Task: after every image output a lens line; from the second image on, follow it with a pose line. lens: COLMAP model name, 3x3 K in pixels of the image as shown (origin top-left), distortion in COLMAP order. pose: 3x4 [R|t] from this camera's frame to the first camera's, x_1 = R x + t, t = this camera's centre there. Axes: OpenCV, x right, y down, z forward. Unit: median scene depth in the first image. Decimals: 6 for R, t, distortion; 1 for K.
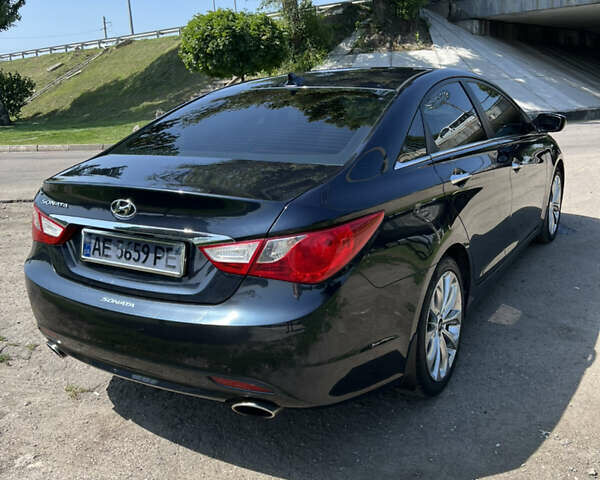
lens RADIAL K [[568.3, 0, 303.5], [0, 568.3, 242.4], [0, 0, 1]] dist [0.020705, 0.006086]
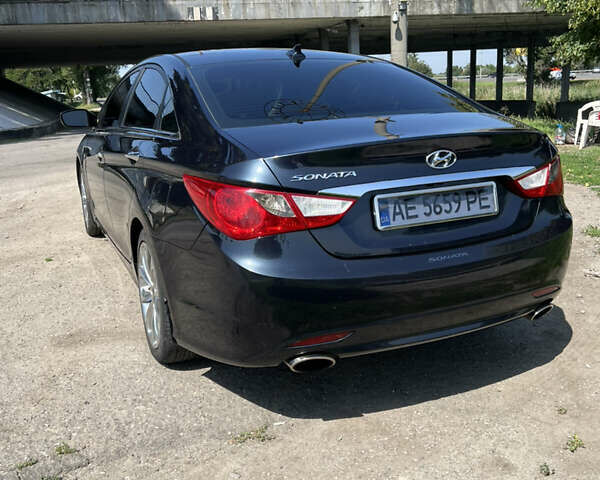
lens RADIAL K [[567.0, 0, 300.0], [0, 567.0, 240.0], [0, 0, 1]] dist [0.034909, -0.016924]
pose [[0.594509, -0.192666, 0.780666, -1.044592], [0.225818, 0.971802, 0.067868, -0.038826], [-0.771728, 0.135941, 0.621253, 0.506507]]
